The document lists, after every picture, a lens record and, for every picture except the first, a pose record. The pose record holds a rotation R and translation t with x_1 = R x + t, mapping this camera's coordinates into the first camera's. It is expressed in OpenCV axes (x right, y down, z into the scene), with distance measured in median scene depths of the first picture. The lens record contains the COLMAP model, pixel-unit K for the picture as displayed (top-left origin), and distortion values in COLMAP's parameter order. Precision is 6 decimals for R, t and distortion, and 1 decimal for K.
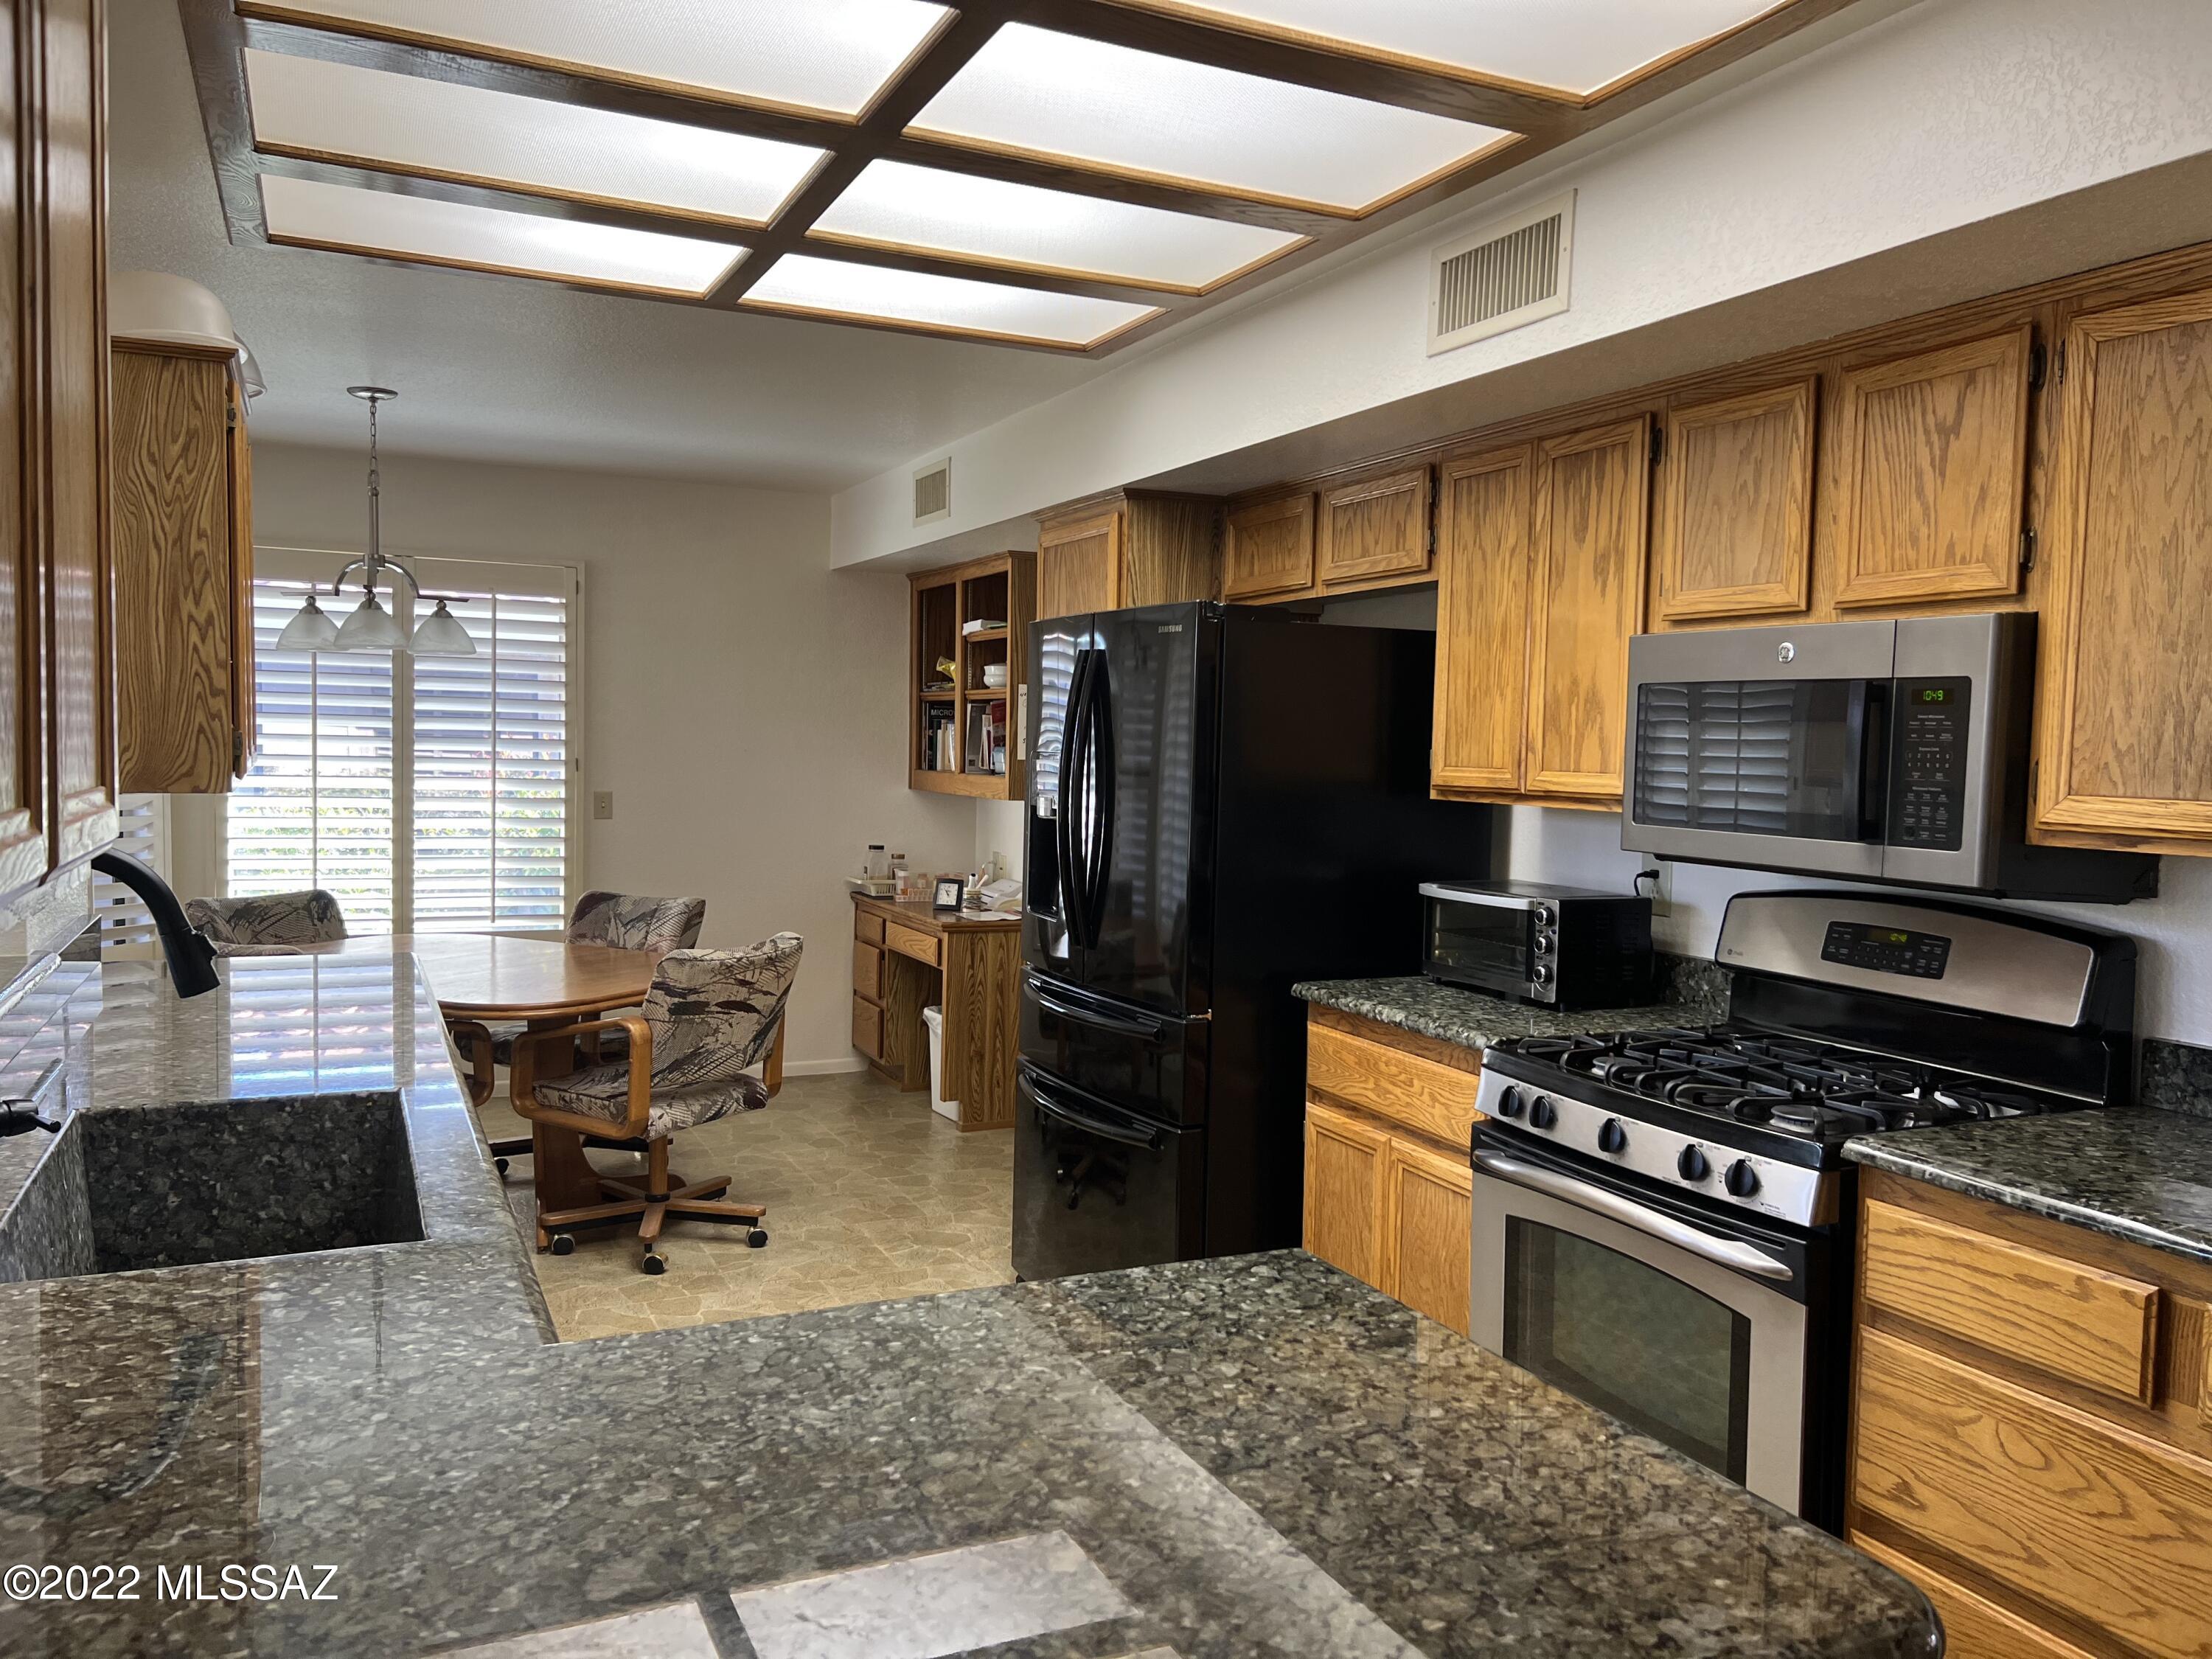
lens RADIAL K [[1656.2, 0, 1120.2], [0, 1656.2, 844.6], [0, 0, 1]] dist [0.065678, -0.080253]
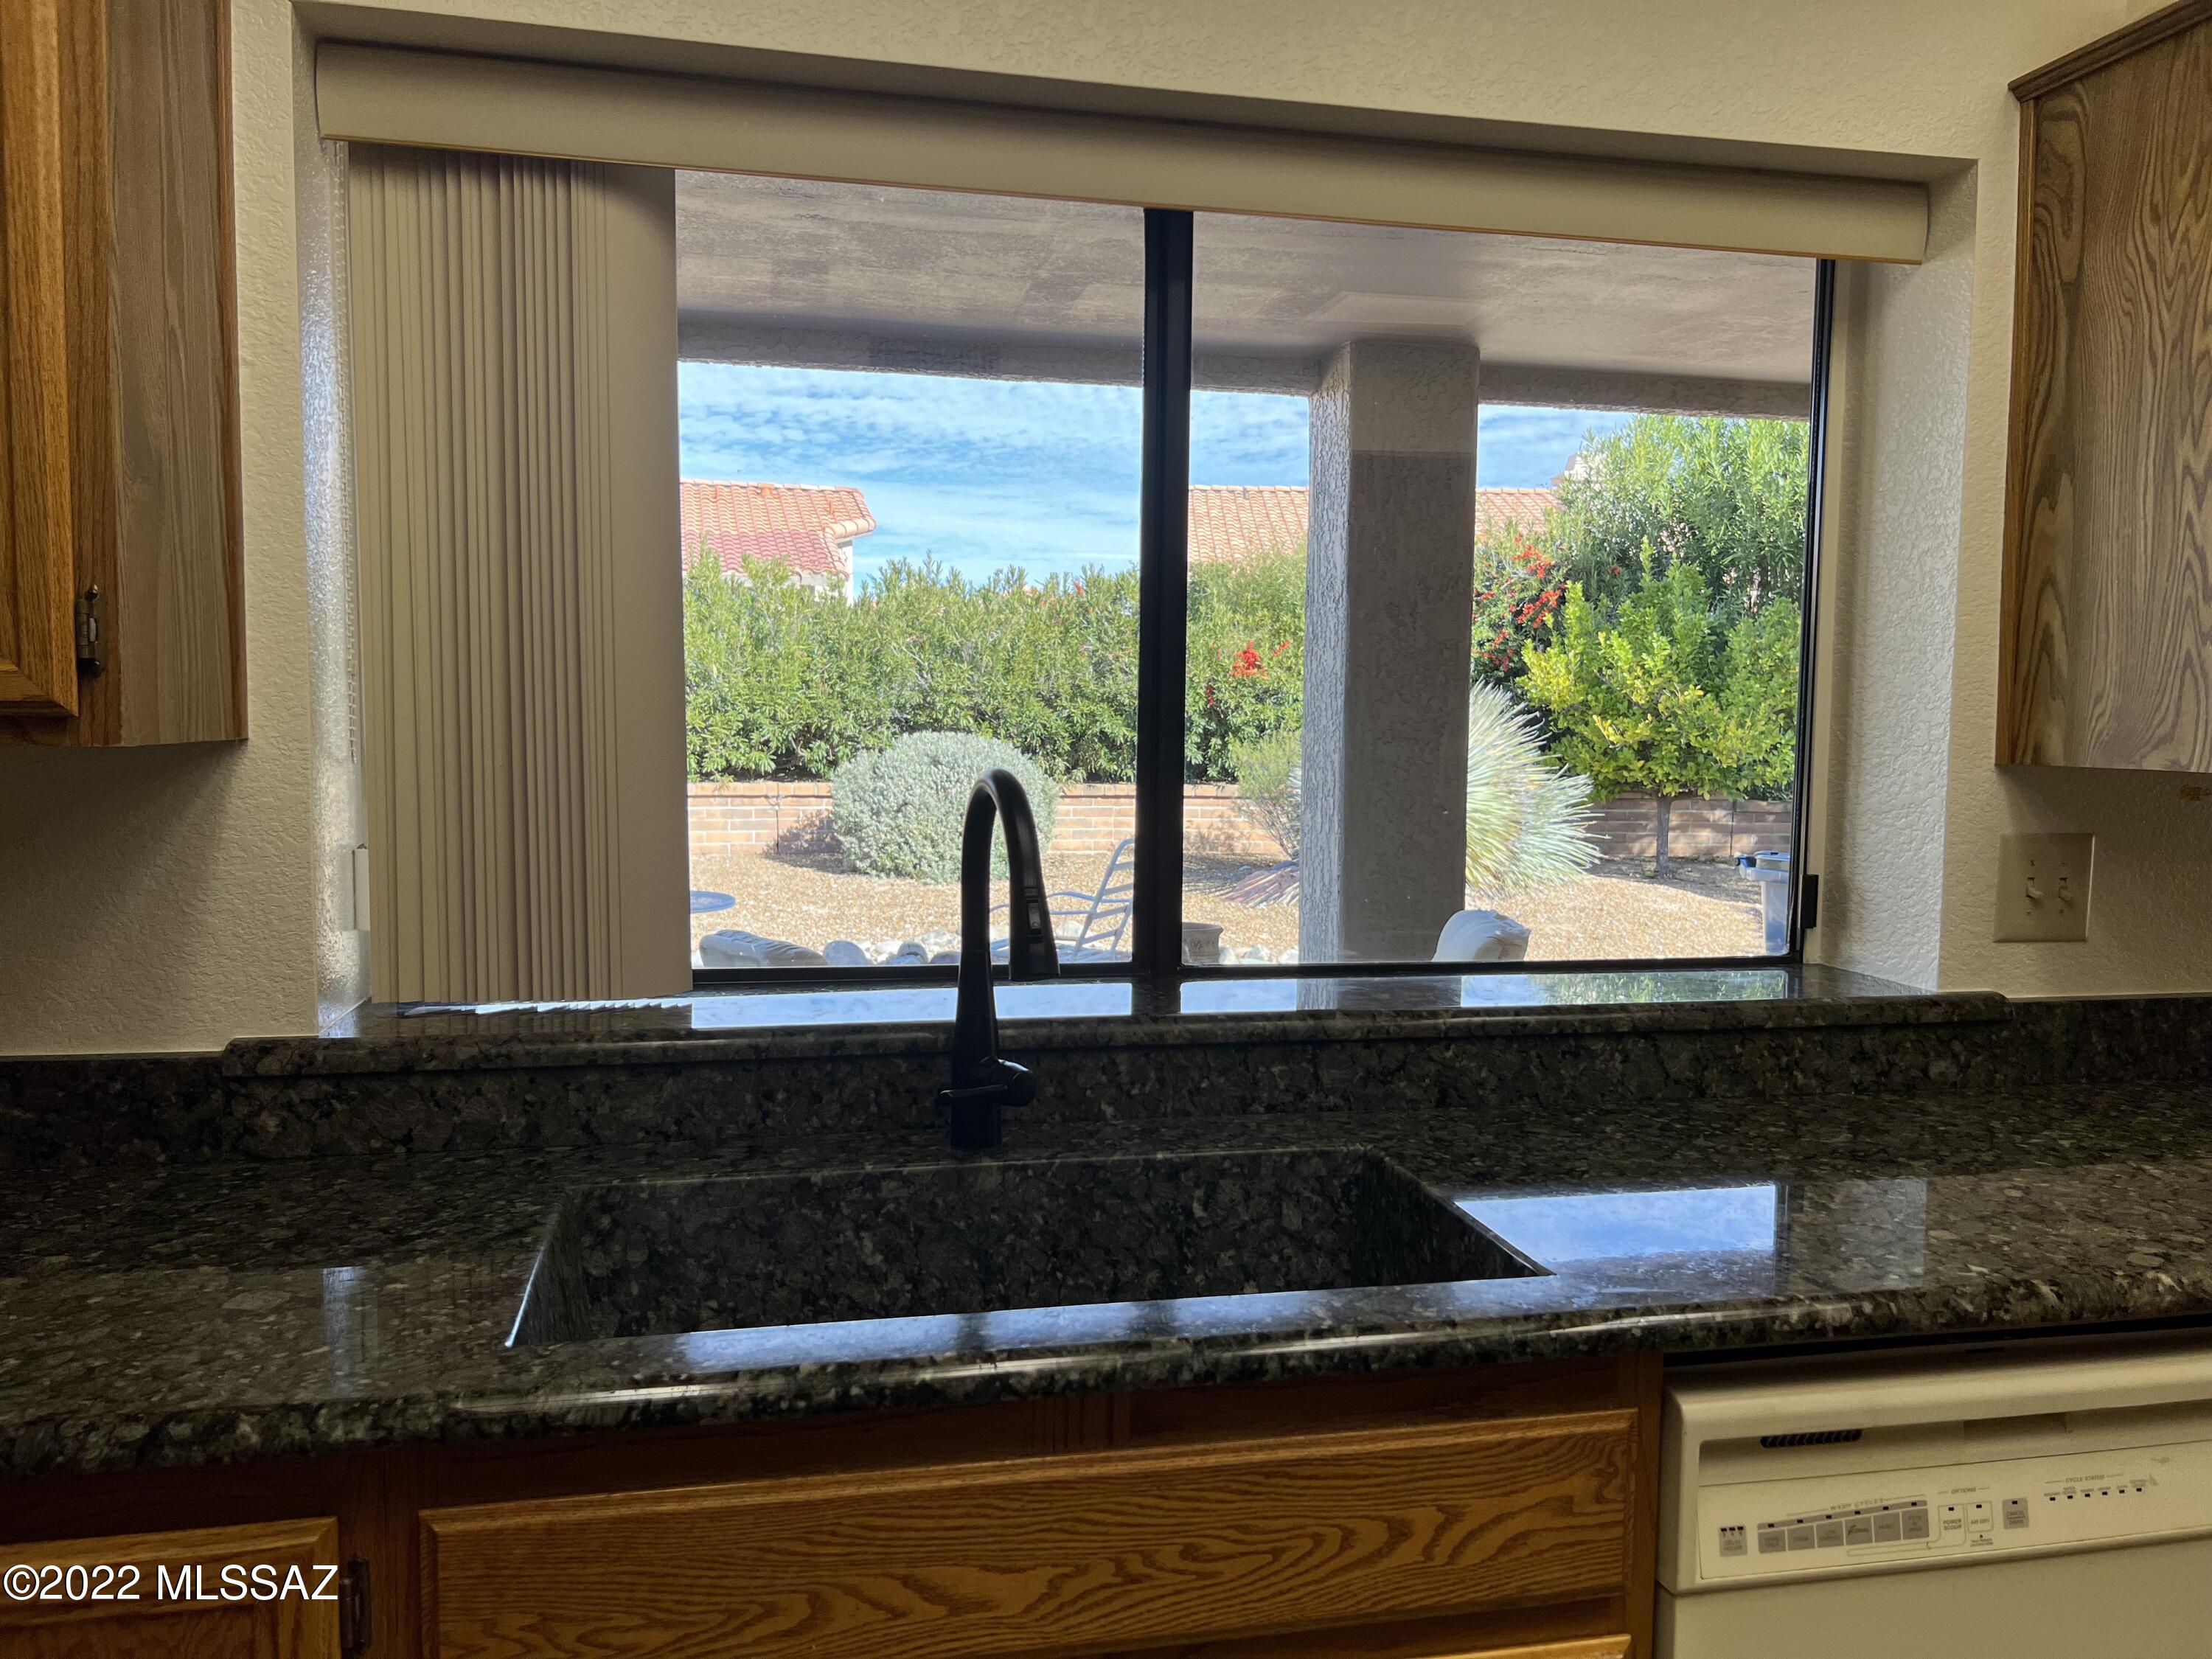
lens RADIAL K [[1656.2, 0, 1118.2], [0, 1656.2, 836.8], [0, 0, 1]] dist [0.065678, -0.080253]
pose [[-0.217669, 0.049225, -0.974781, 0.086219], [-0.080175, 0.994450, 0.068121, -0.015531], [0.972724, 0.092981, -0.212514, 0.655785]]
